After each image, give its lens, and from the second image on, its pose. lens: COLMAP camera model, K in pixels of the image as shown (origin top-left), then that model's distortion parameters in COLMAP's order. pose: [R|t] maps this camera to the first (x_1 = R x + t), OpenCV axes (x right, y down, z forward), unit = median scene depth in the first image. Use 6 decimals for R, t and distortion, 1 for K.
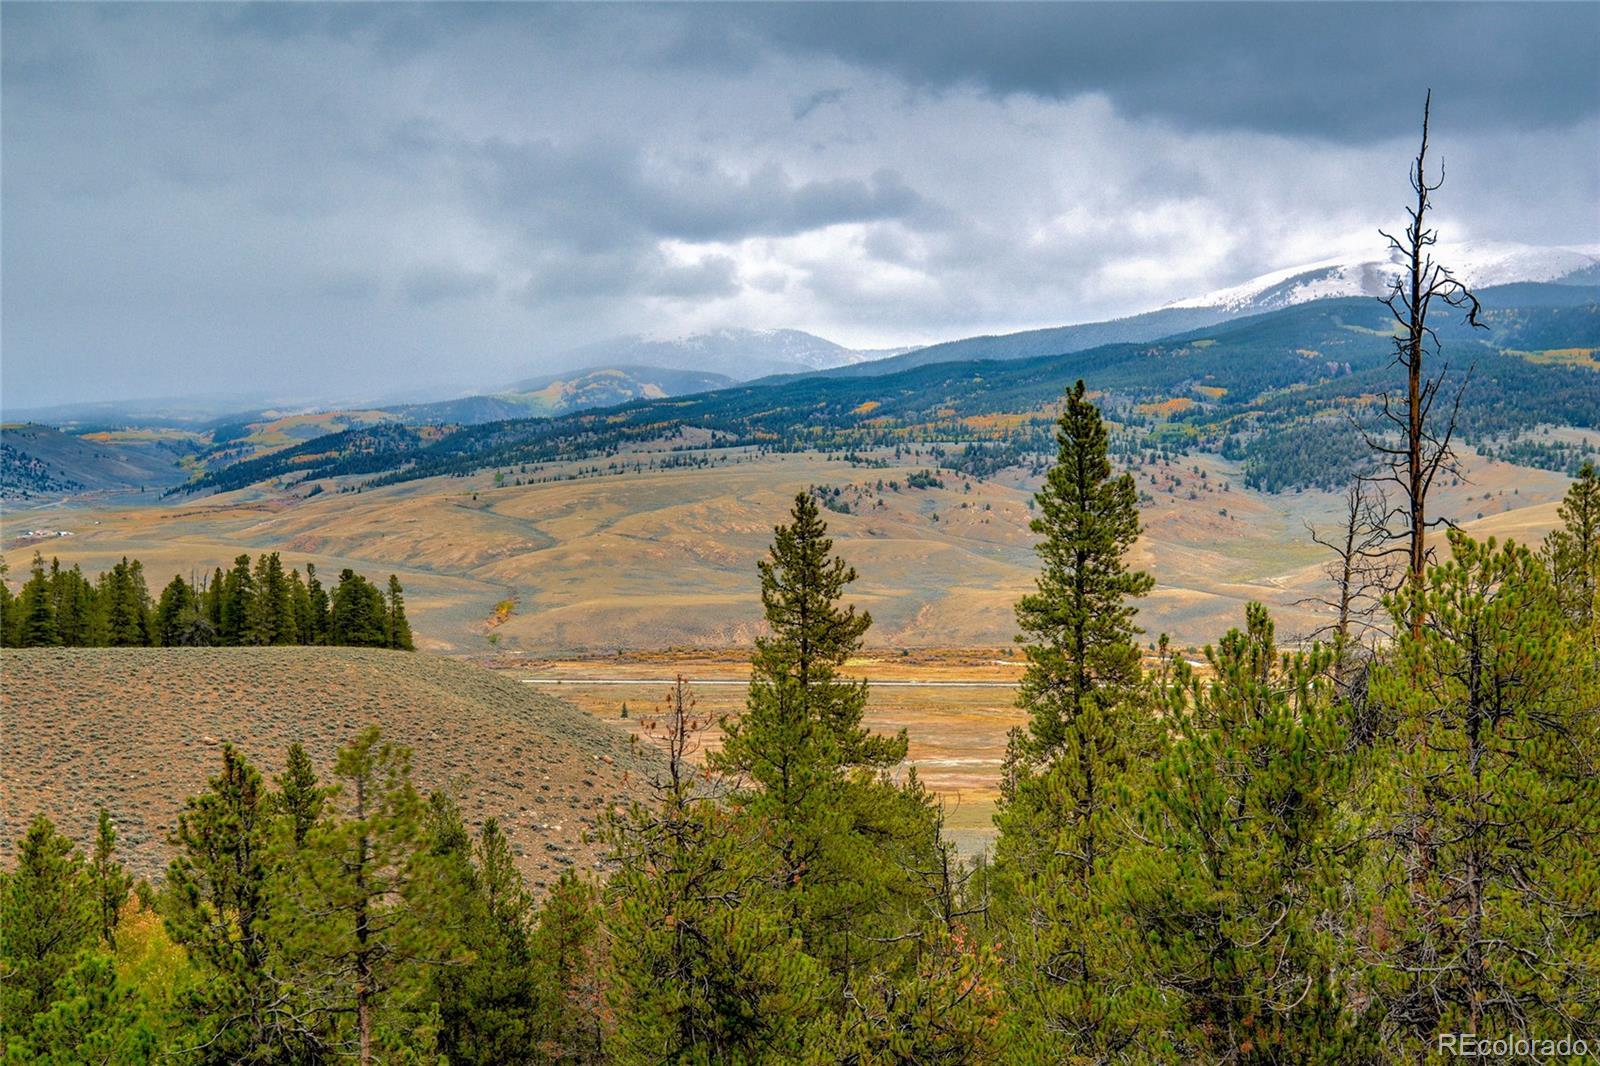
lens RADIAL K [[2492.8, 0, 815.2], [0, 2492.8, 530.6], [0, 0, 1]] dist [0.207829, 0.000000]
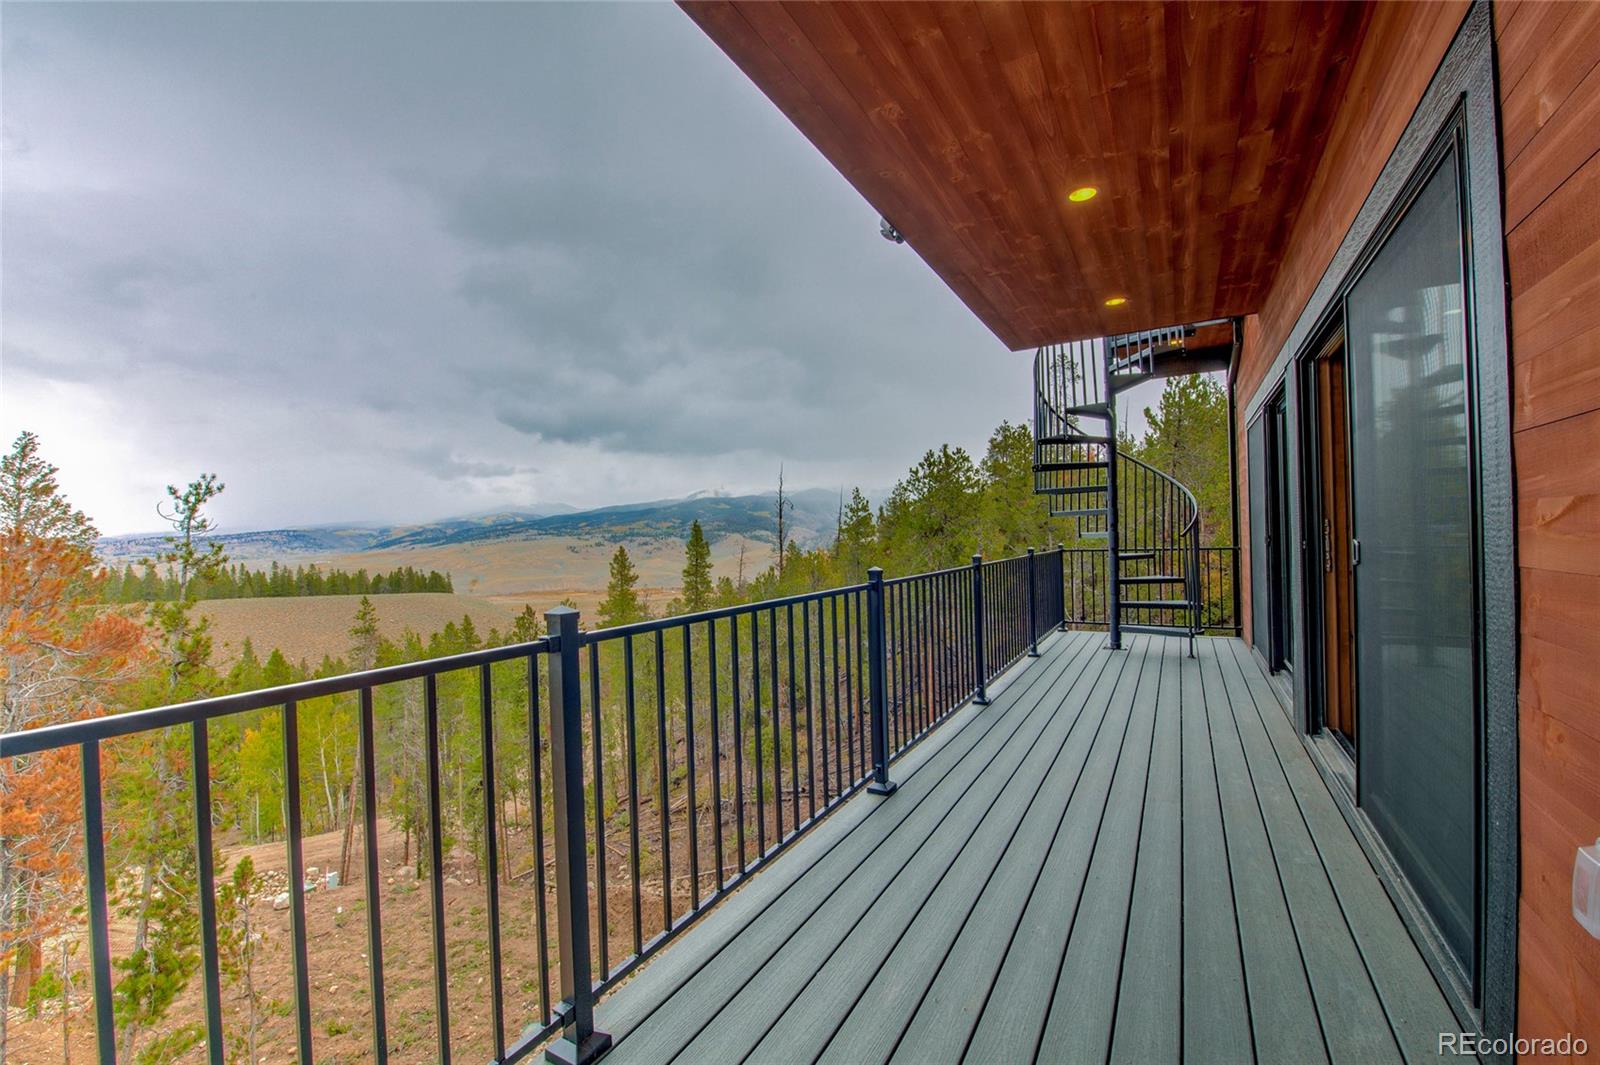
lens RADIAL K [[645.1, 0, 806.3], [0, 645.1, 536.2], [0, 0, 1]] dist [-0.019964, -0.000816]
pose [[0.937816, -0.000578, 0.347131, -0.068882], [0.011675, 0.999485, -0.029877, 0.003416], [-0.346935, 0.032072, 0.937340, -0.079977]]
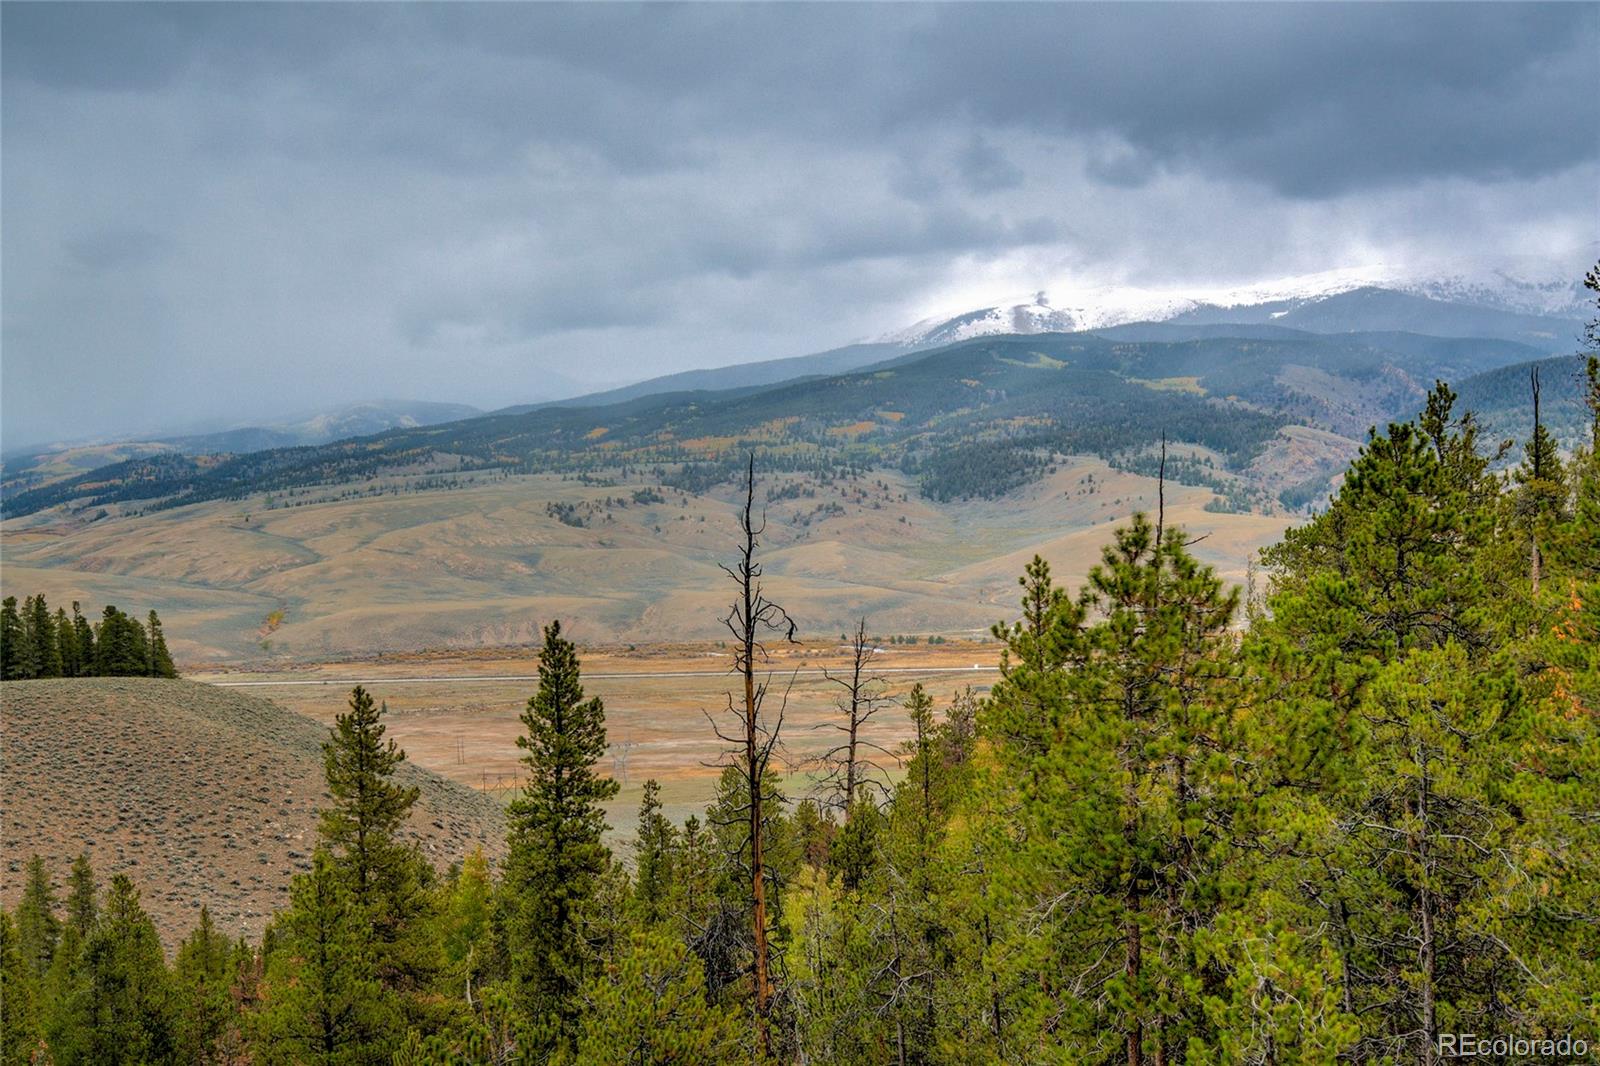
lens RADIAL K [[2157.4, 0, 783.8], [0, 2157.4, 528.4], [0, 0, 1]] dist [0.160601, 0.000000]
pose [[0.994170, -0.020398, 0.105877, 0.068635], [0.020931, 0.999773, -0.003925, -0.063725], [-0.105773, 0.006118, 0.994371, -0.032742]]
